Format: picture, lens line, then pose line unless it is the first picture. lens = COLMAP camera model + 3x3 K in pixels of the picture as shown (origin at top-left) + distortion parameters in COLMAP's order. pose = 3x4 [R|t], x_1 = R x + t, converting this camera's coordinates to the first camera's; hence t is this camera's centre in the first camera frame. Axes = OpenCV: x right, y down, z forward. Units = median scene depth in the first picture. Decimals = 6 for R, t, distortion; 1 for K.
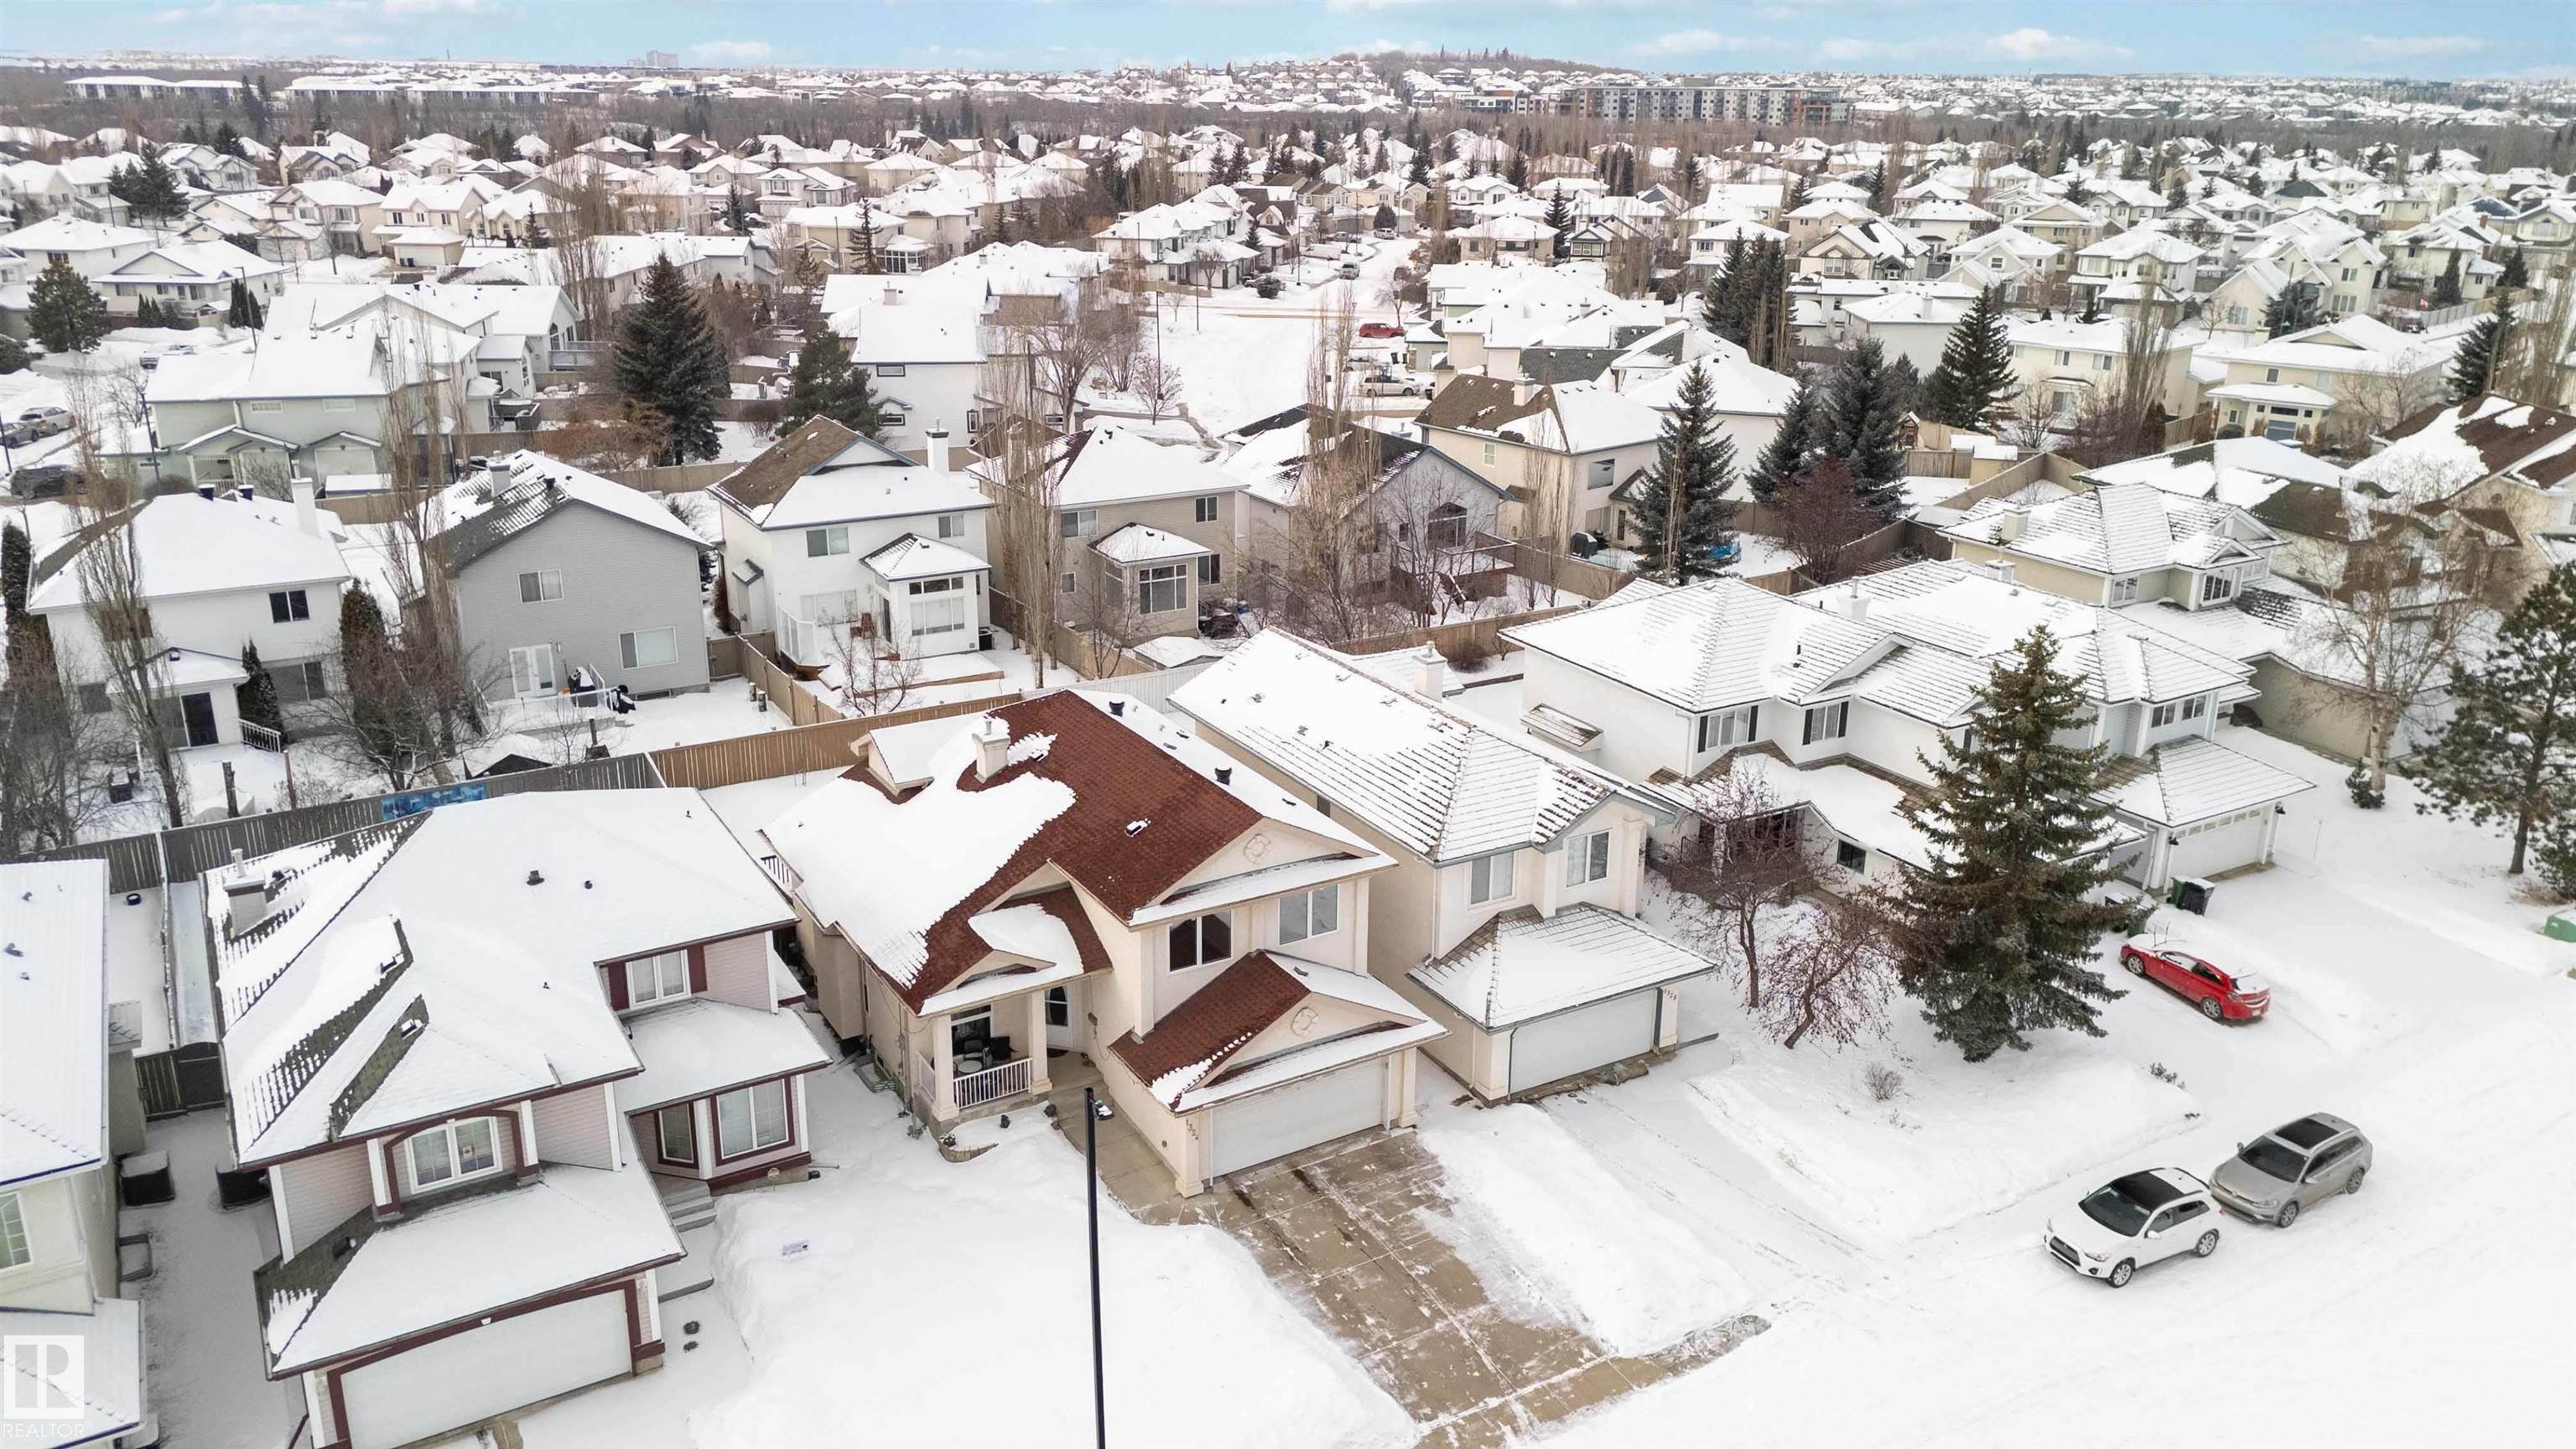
lens RADIAL K [[1853.0, 0, 1298.7], [0, 1853.0, 705.1], [0, 0, 1]] dist [0.132187, -0.163915]
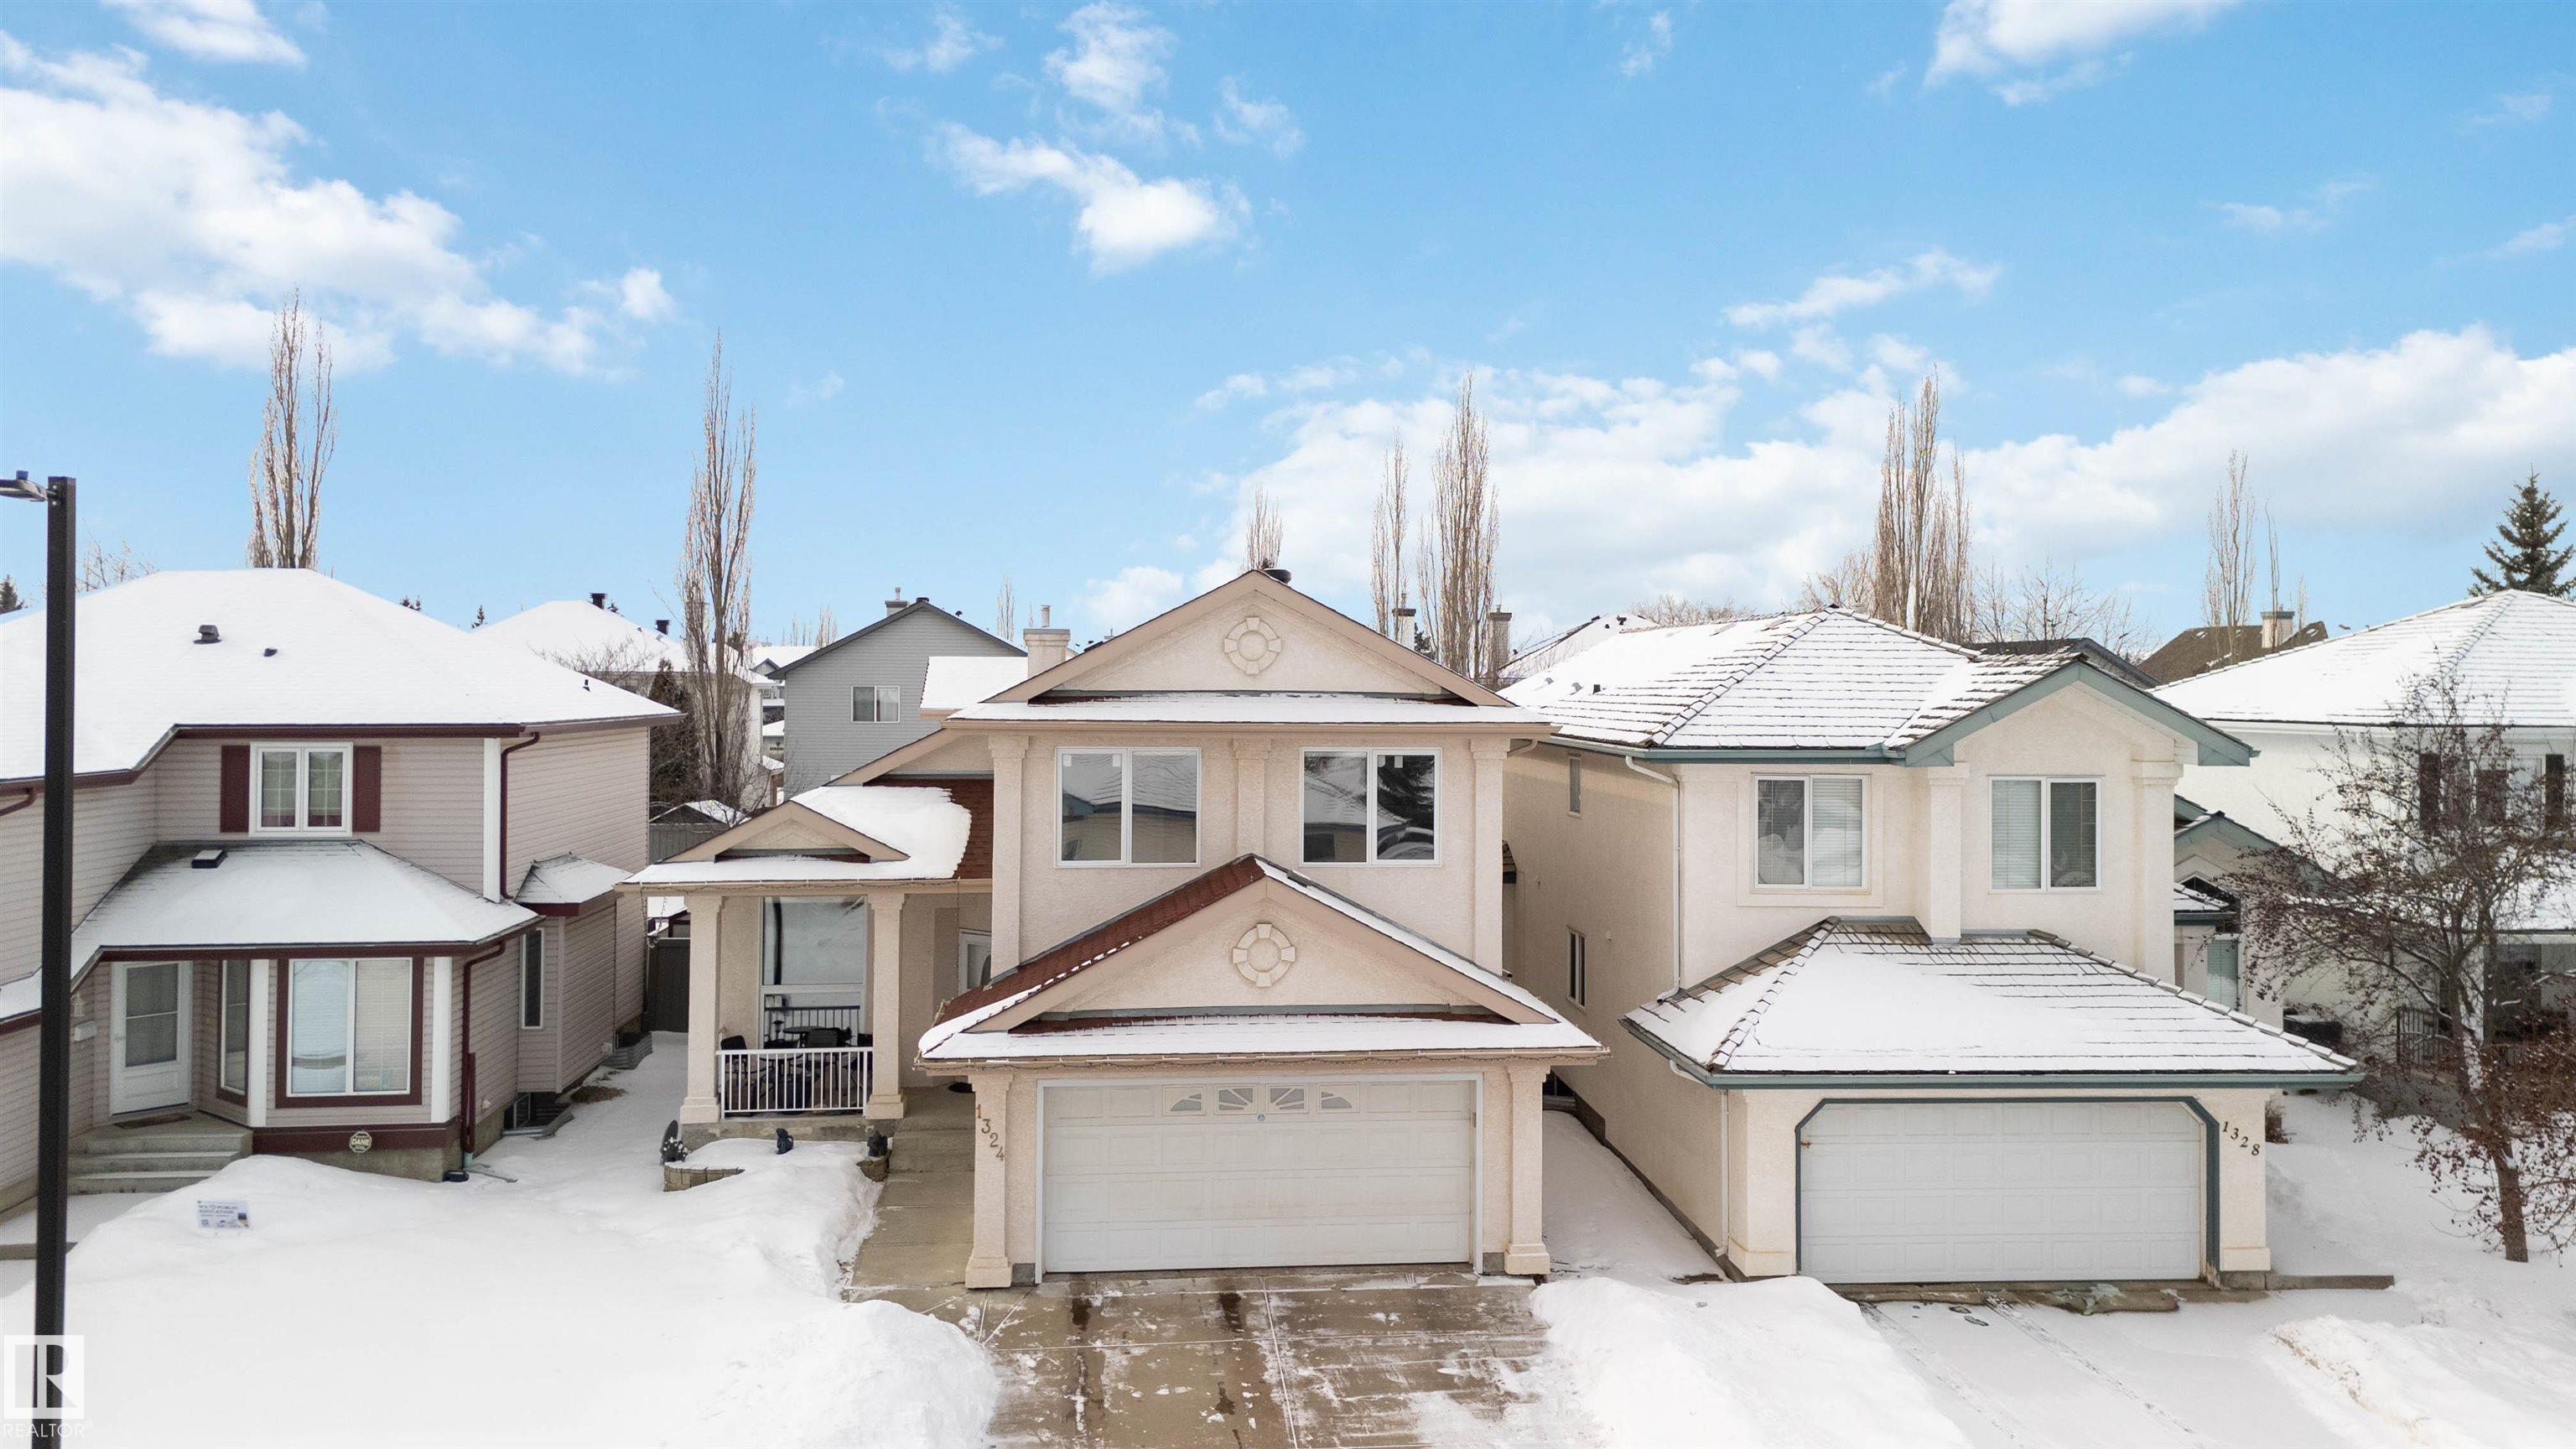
lens RADIAL K [[1853.0, 0, 1298.7], [0, 1853.0, 705.1], [0, 0, 1]] dist [0.132187, -0.163915]
pose [[0.901229, -0.004397, -0.433321, 0.170979], [-0.132277, 0.949433, -0.284747, 0.189449], [0.412661, 0.313940, 0.855075, 0.441863]]
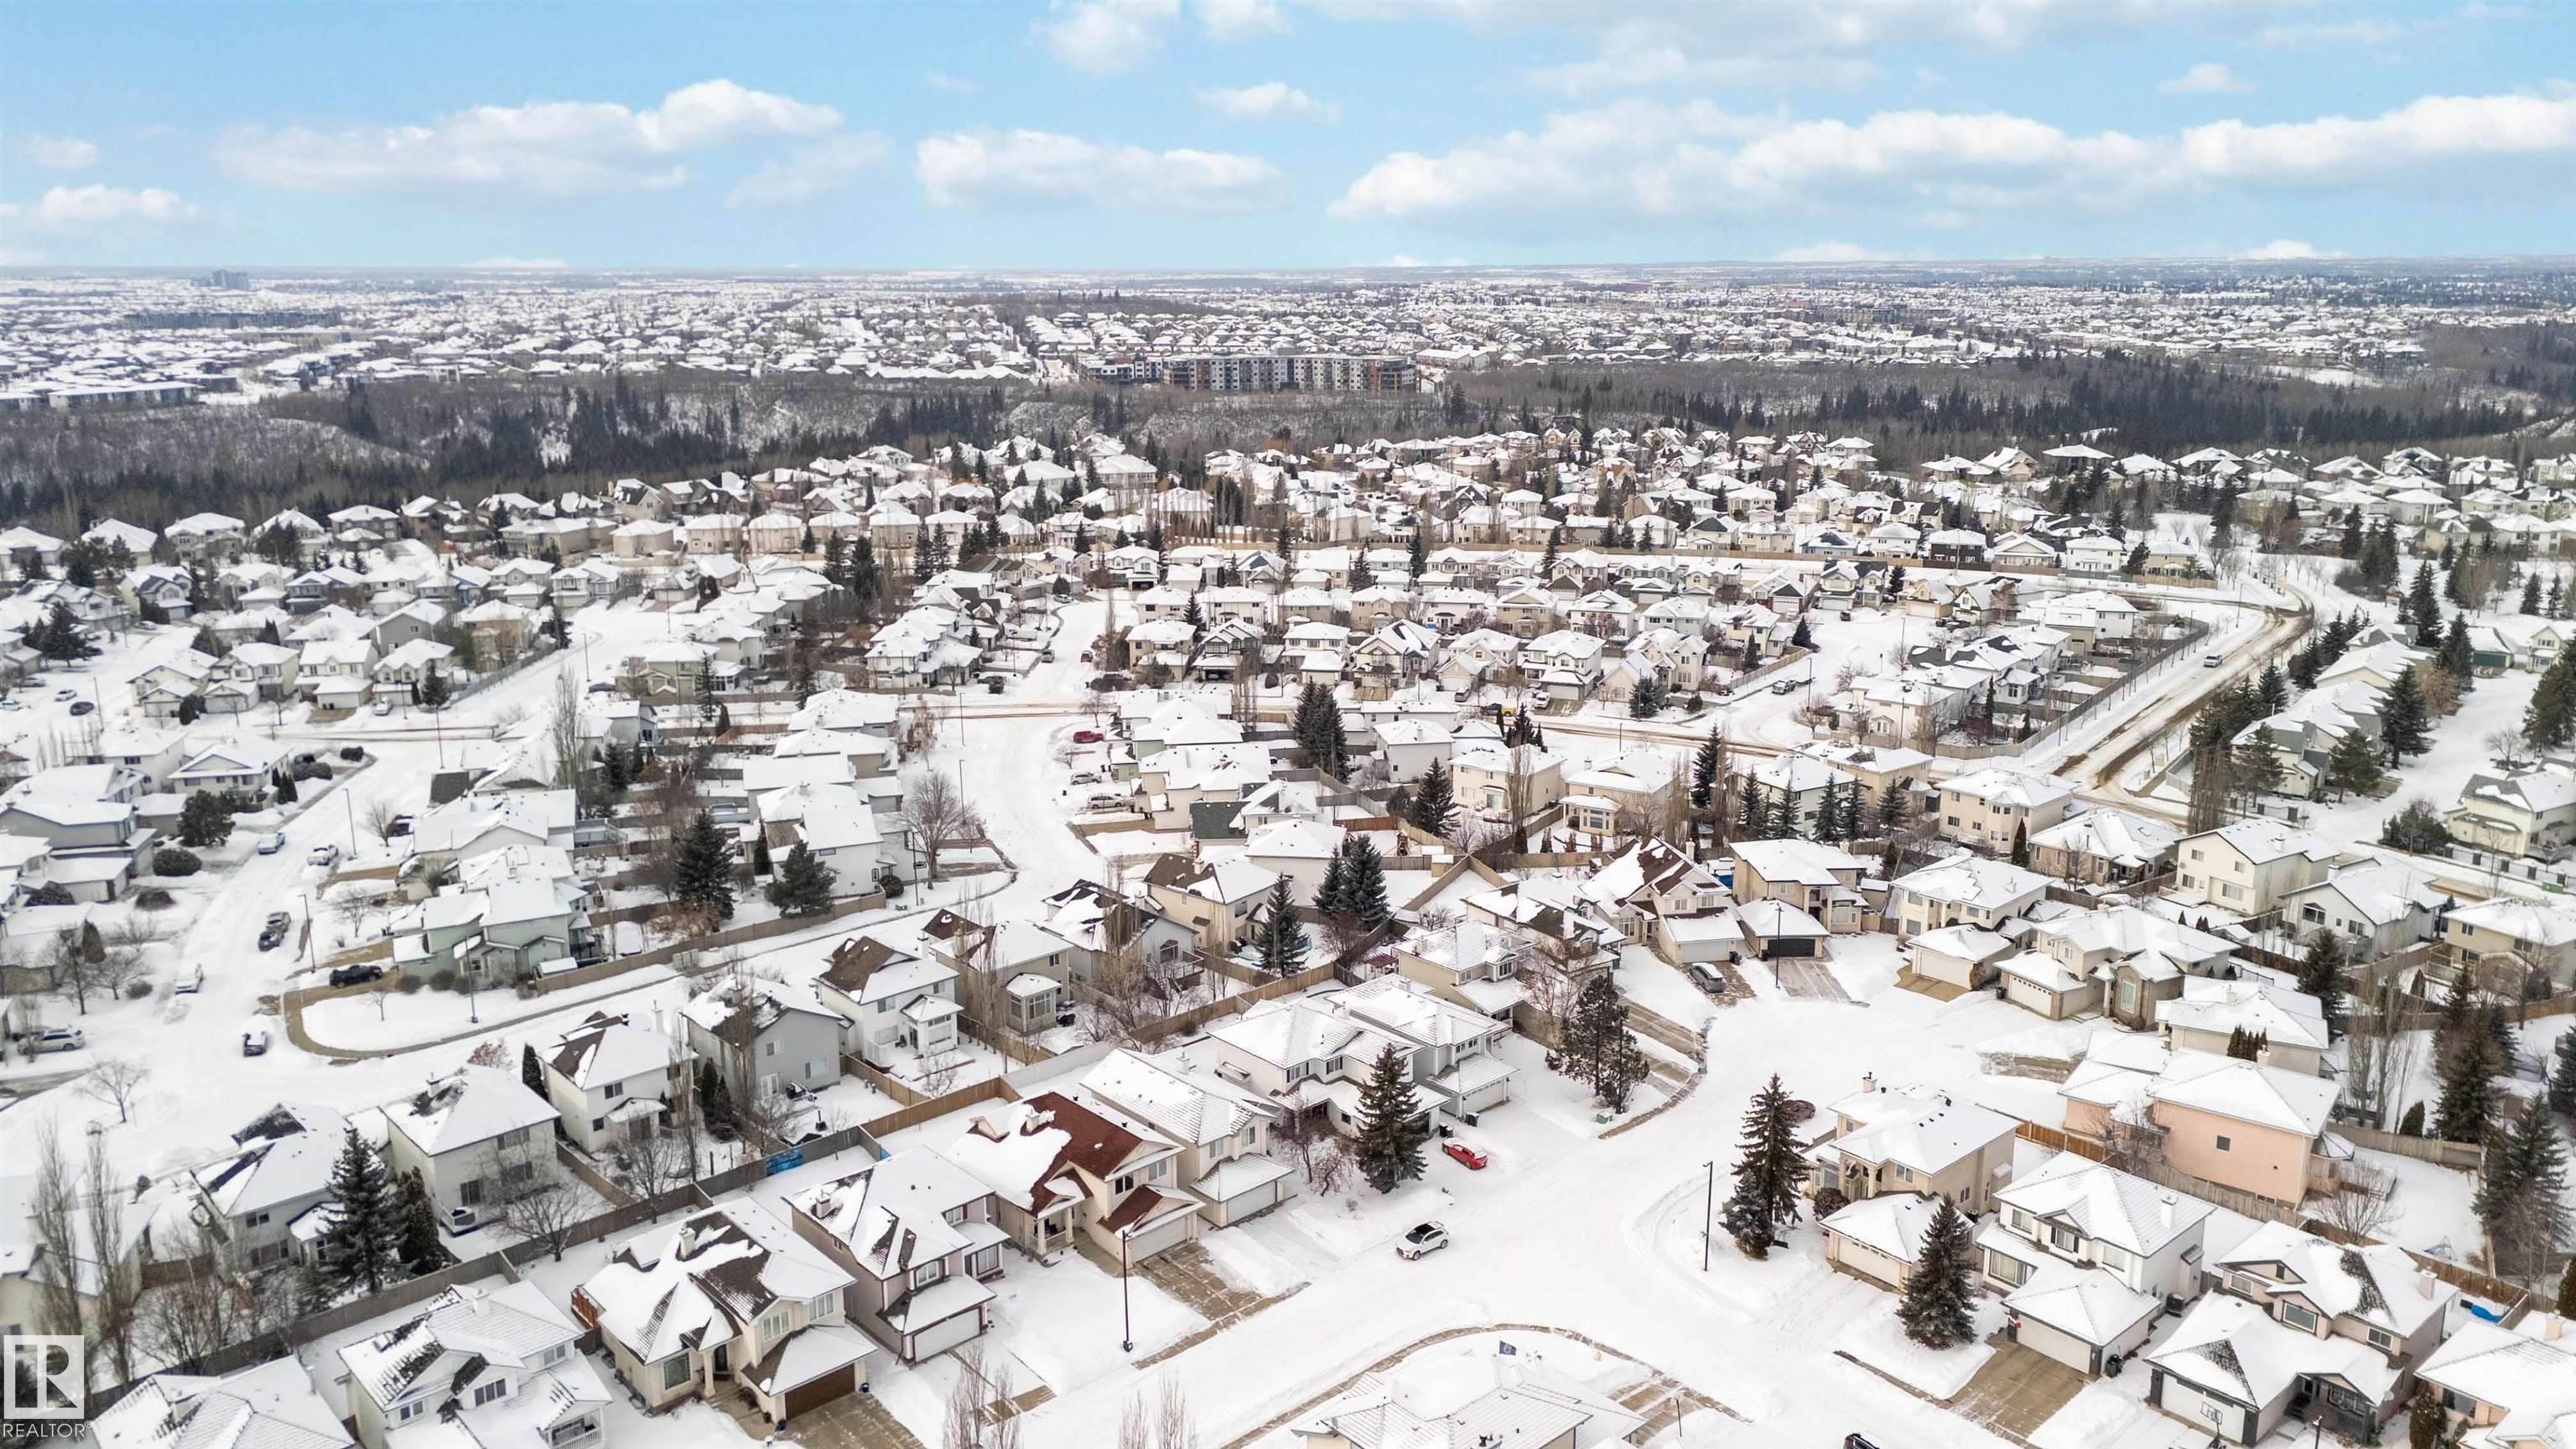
lens RADIAL K [[1853.0, 0, 1298.7], [0, 1853.0, 705.1], [0, 0, 1]] dist [0.132187, -0.163915]
pose [[0.979688, -0.059843, 0.191390, -0.244797], [0.076886, 0.993588, -0.082894, -0.293870], [-0.185202, 0.095925, 0.978007, -1.659308]]
